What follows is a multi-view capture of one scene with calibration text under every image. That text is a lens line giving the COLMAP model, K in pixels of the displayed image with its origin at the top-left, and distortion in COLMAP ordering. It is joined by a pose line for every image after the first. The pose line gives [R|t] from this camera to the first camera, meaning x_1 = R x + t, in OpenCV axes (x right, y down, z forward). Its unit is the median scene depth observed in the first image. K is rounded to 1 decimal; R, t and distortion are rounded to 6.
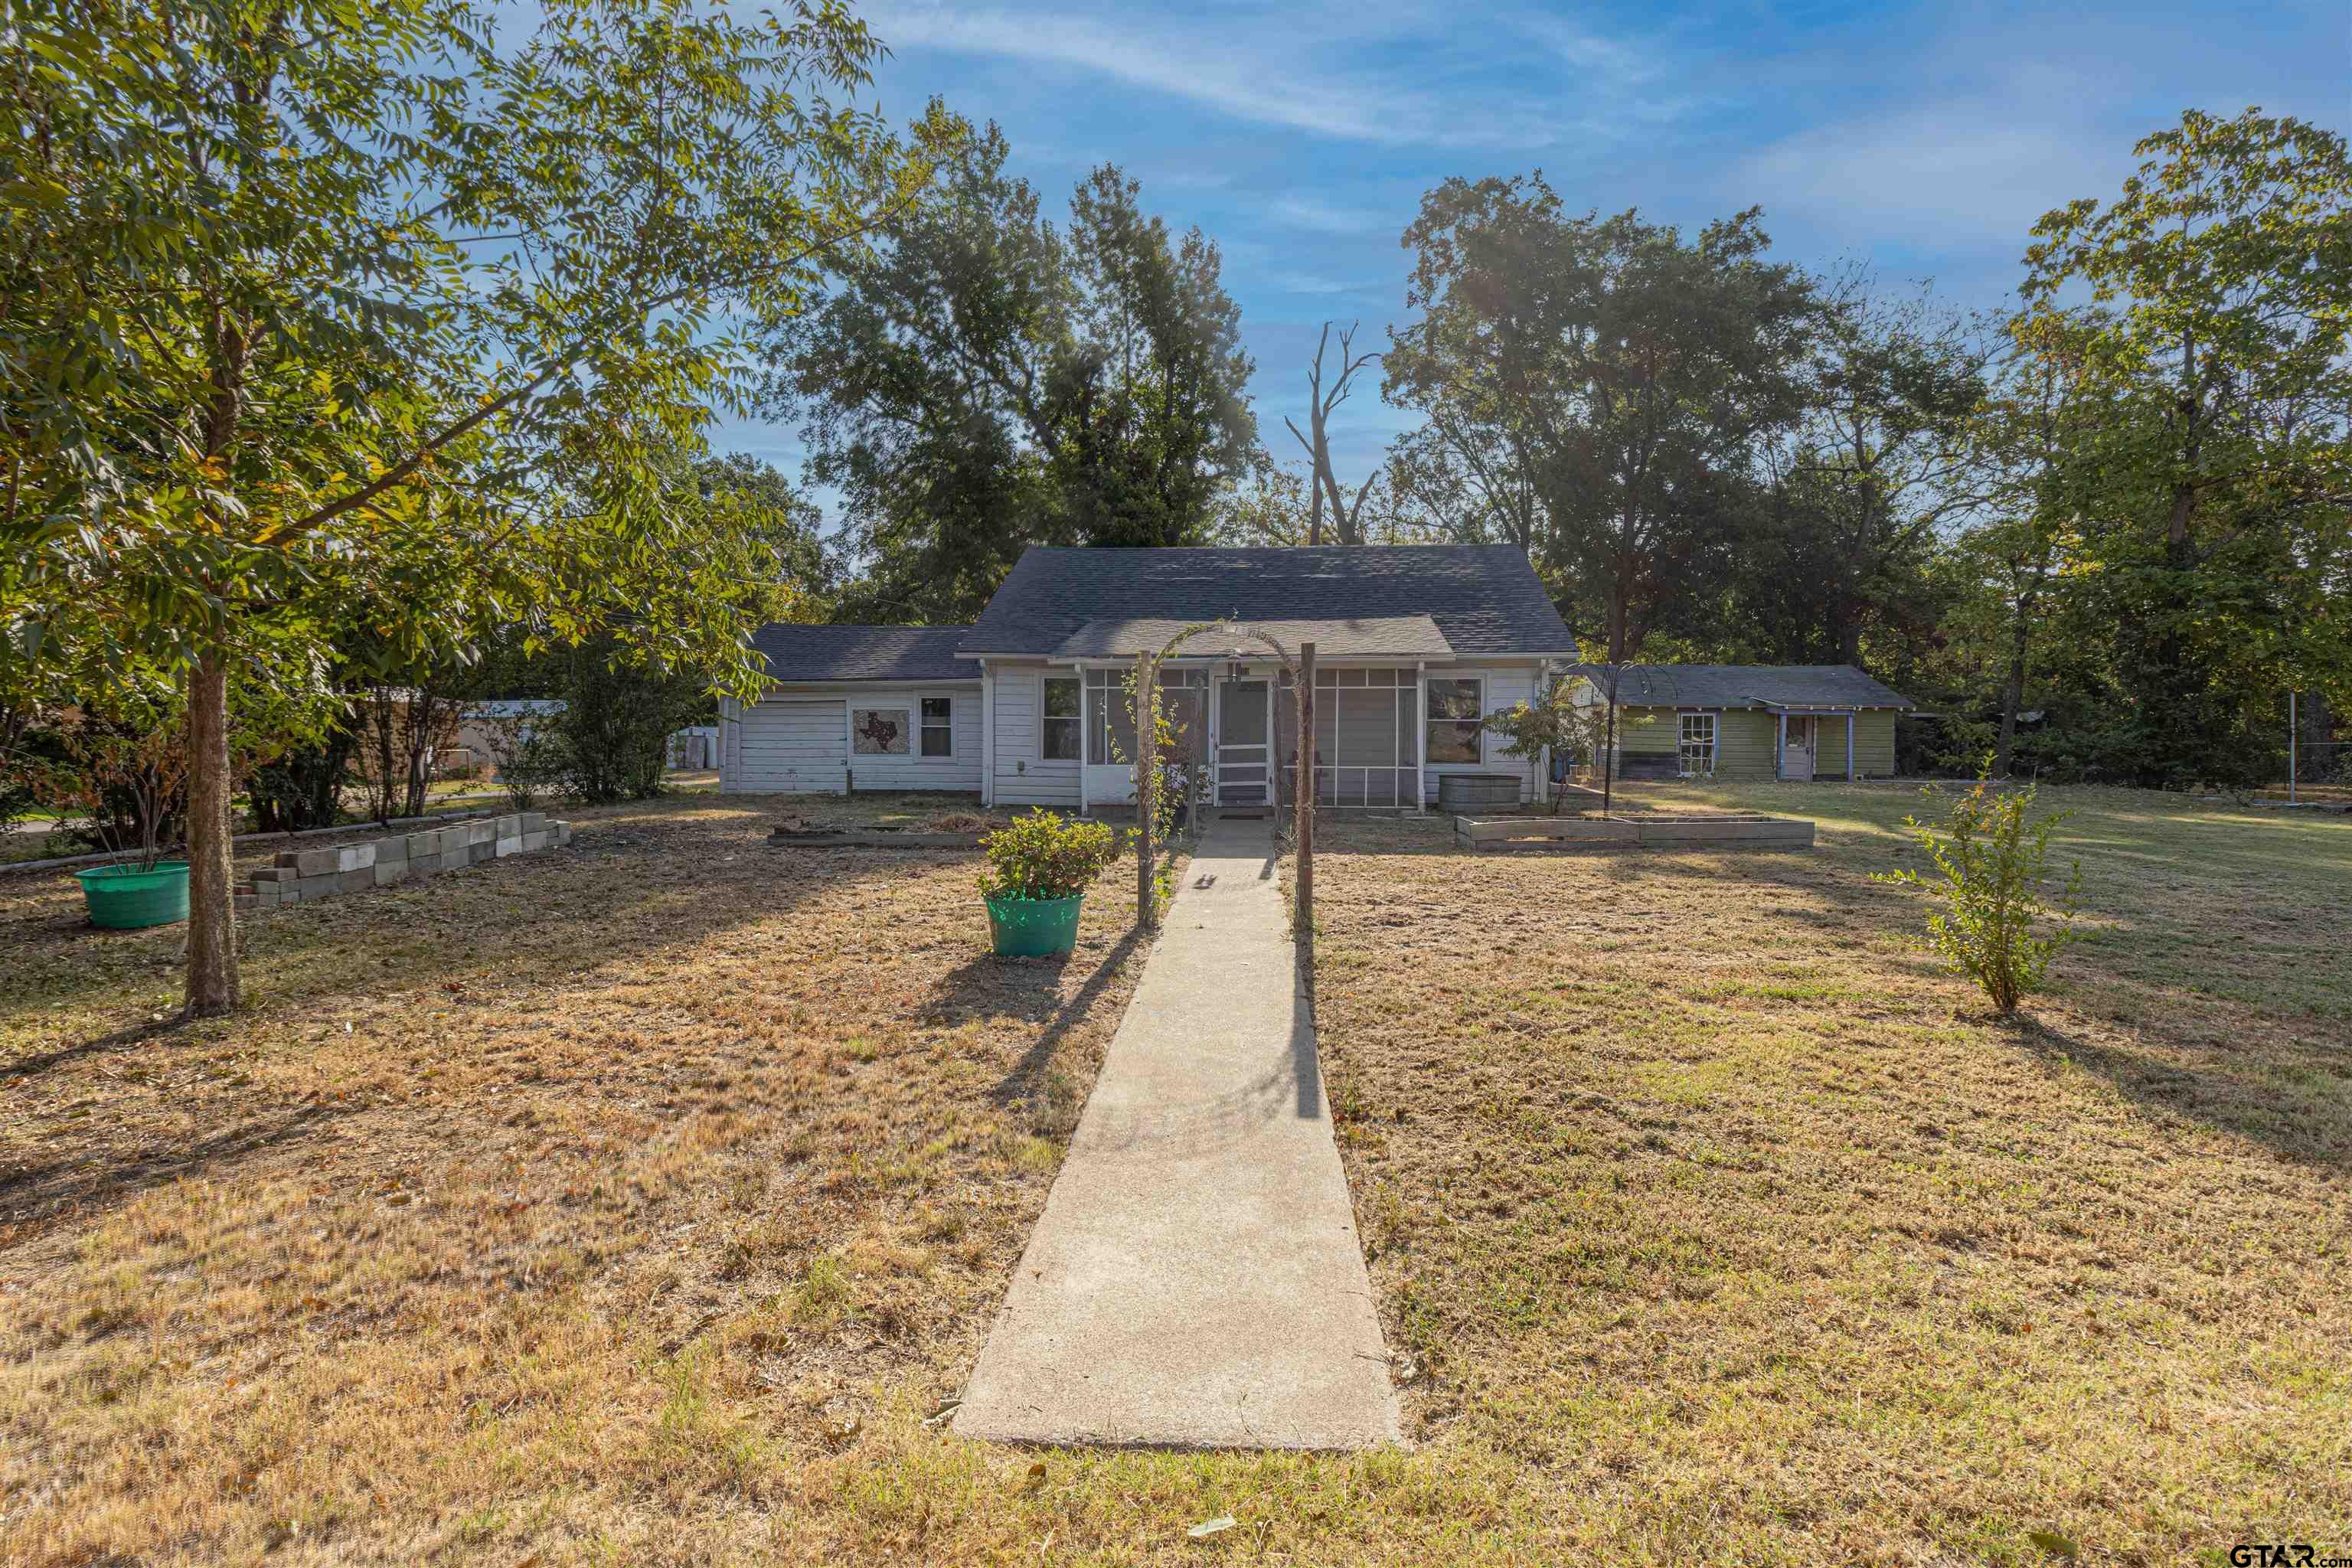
lens RADIAL K [[1092.7, 0, 1168.6], [0, 1092.7, 728.2], [0, 0, 1]] dist [0.000022, 0.000837]
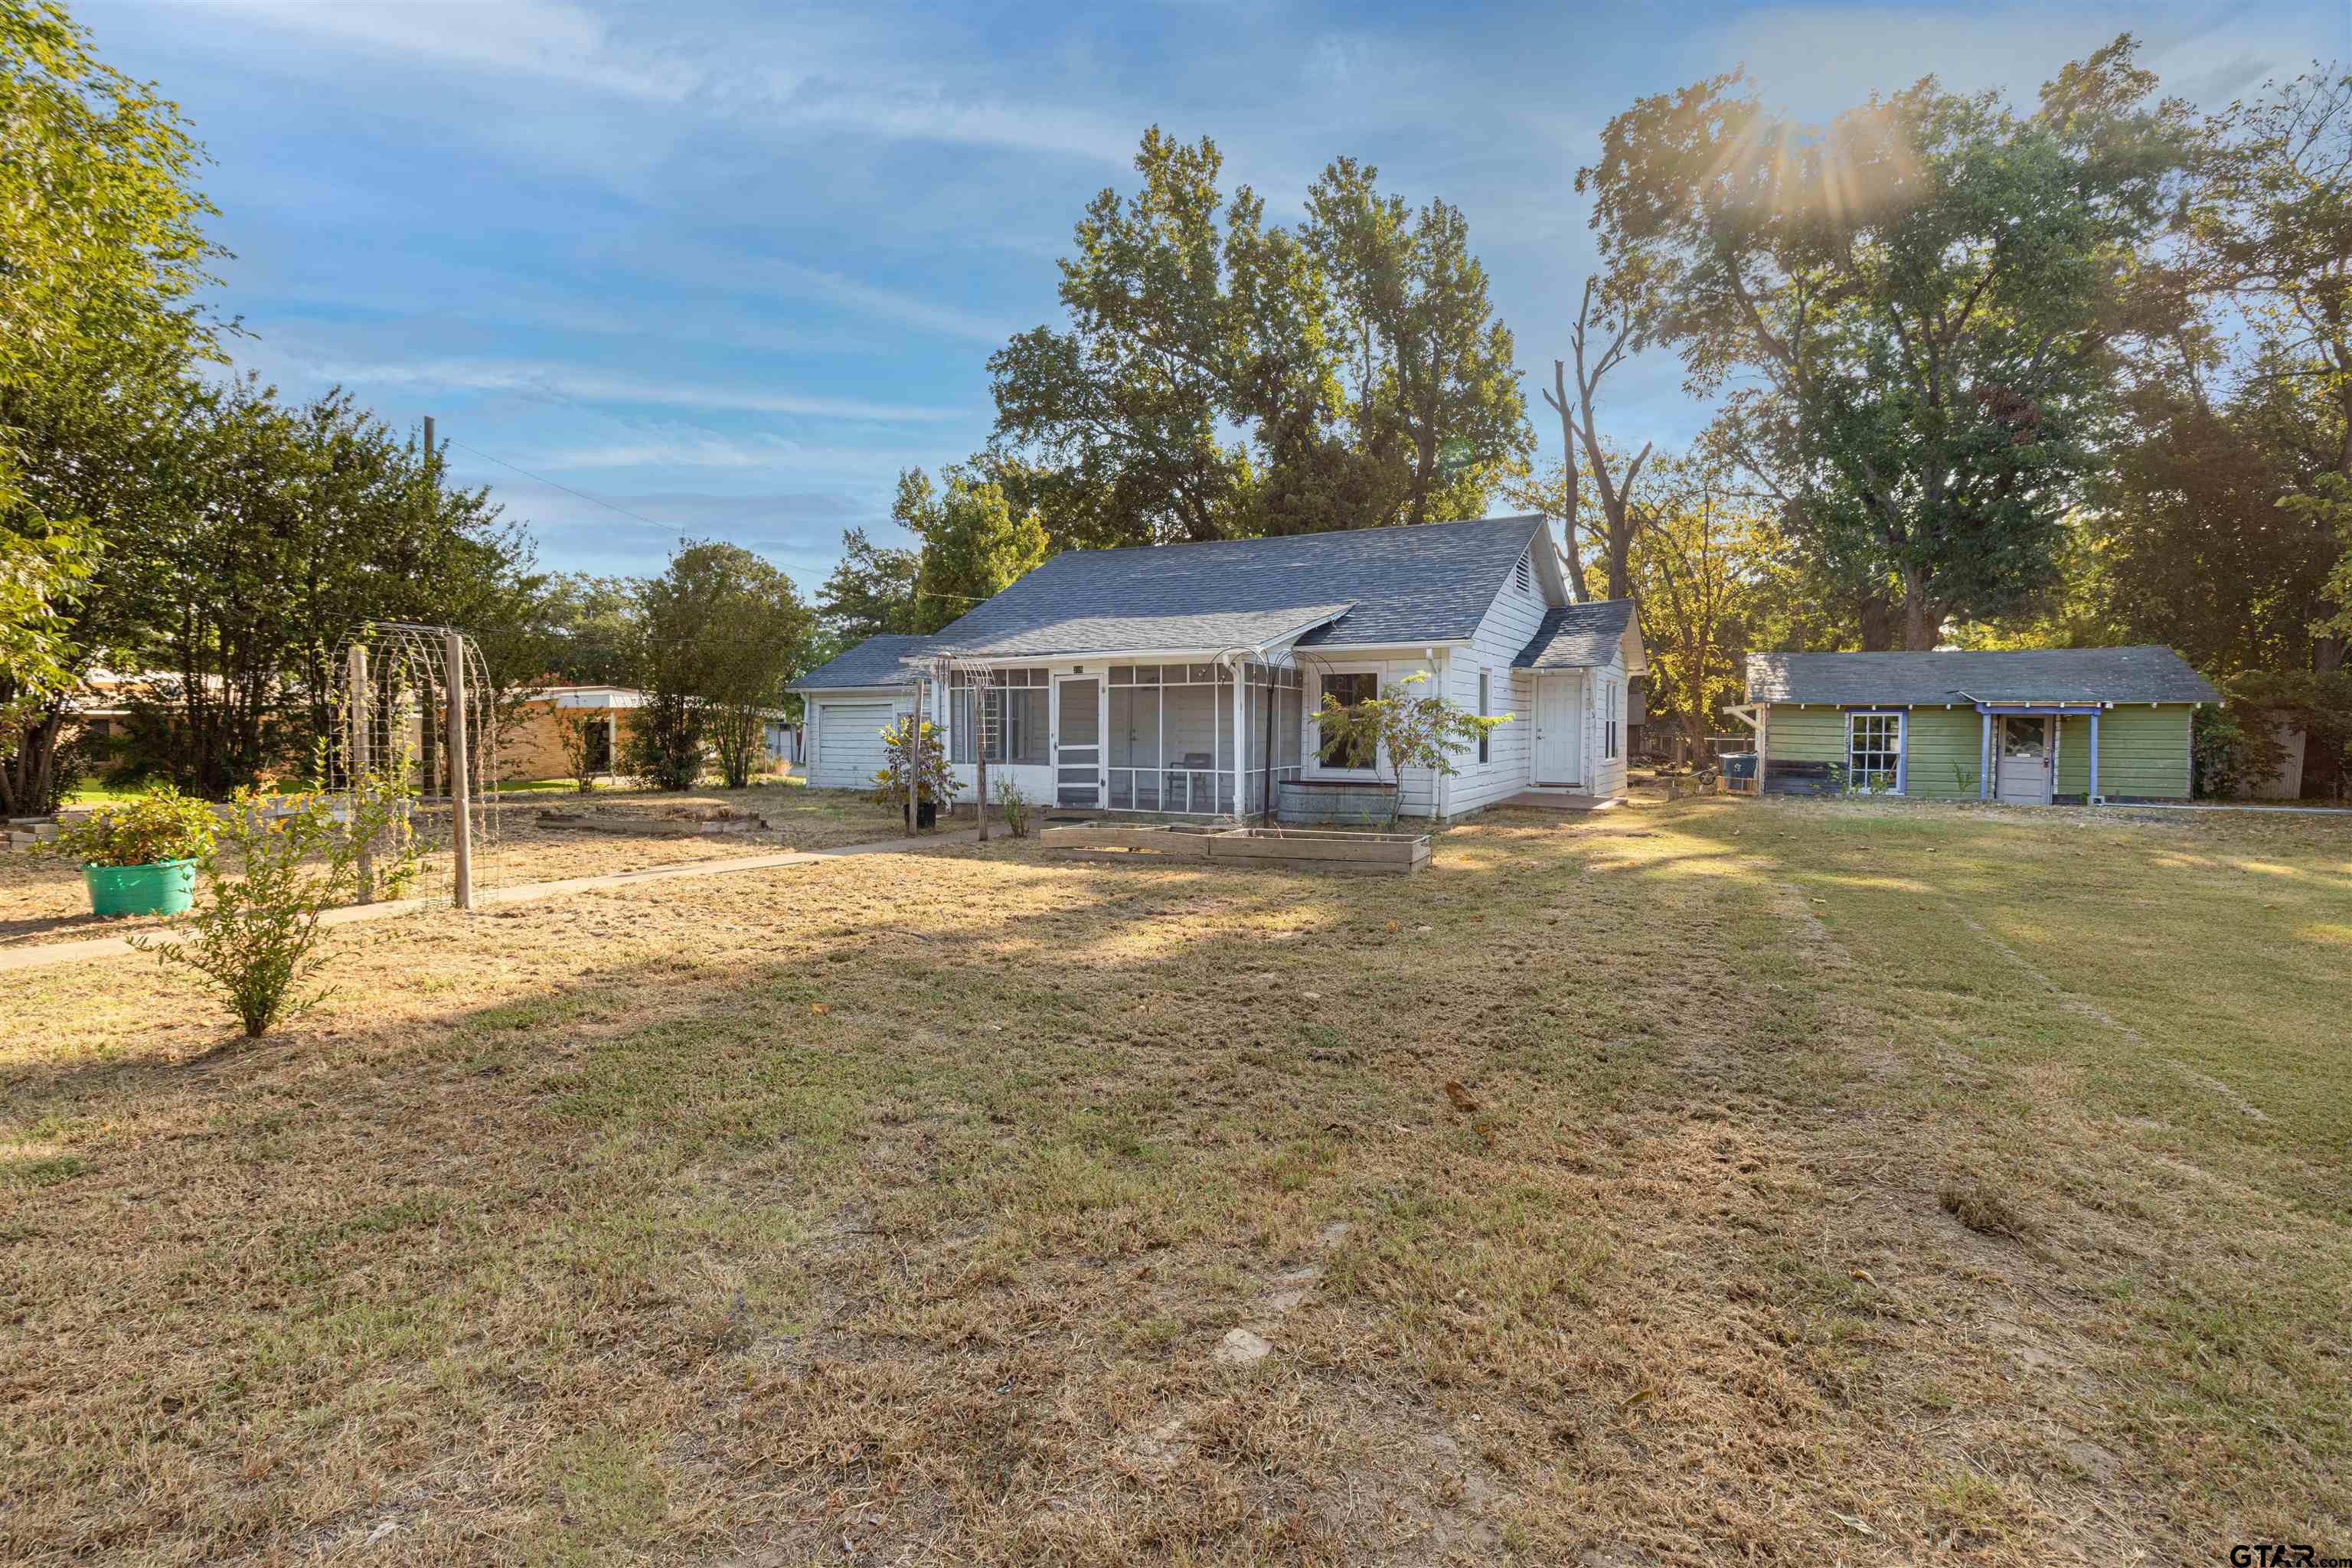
lens RADIAL K [[1092.7, 0, 1168.6], [0, 1092.7, 728.2], [0, 0, 1]] dist [0.000022, 0.000837]
pose [[0.918080, 0.000933, -0.396394, 0.246213], [-0.003064, 0.999984, -0.004744, 0.001780], [0.396383, 0.005569, 0.918068, 0.059445]]
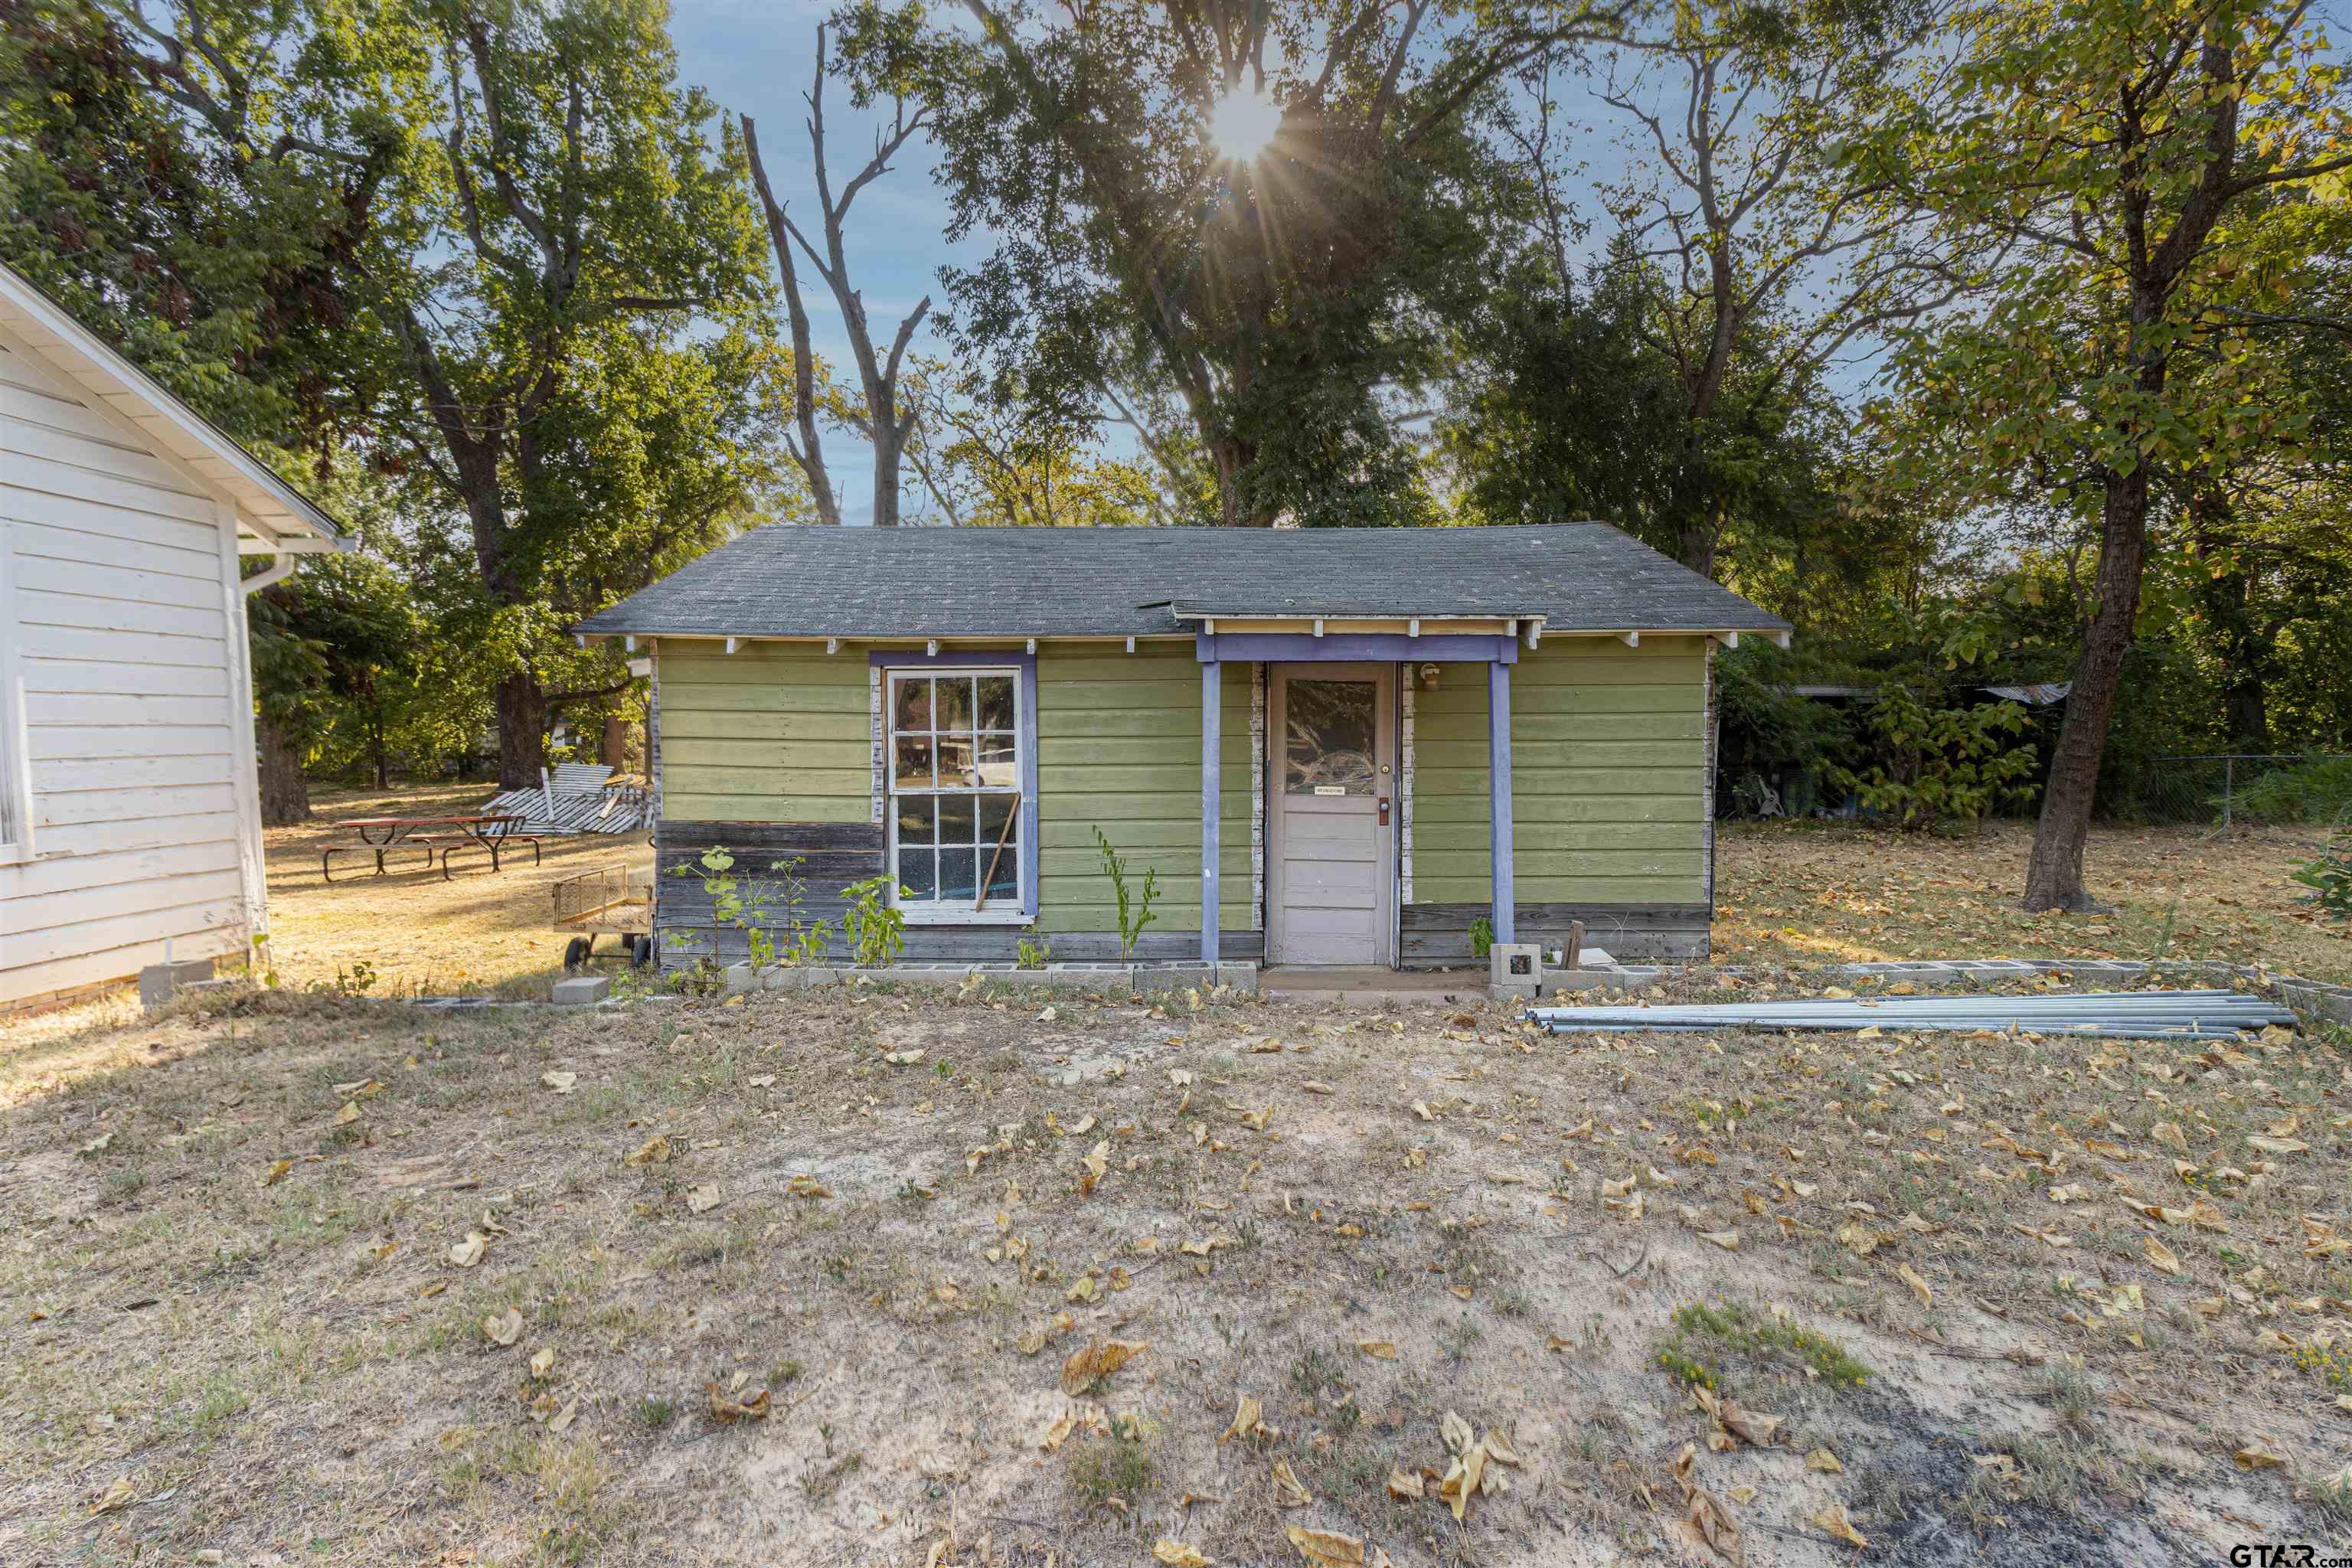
lens RADIAL K [[1092.7, 0, 1168.6], [0, 1092.7, 728.2], [0, 0, 1]] dist [0.000022, 0.000837]
pose [[0.998590, -0.014416, 0.051094, 0.389695], [0.014406, 0.999896, 0.000563, 0.000482], [-0.051097, 0.000174, 0.998694, 0.559520]]
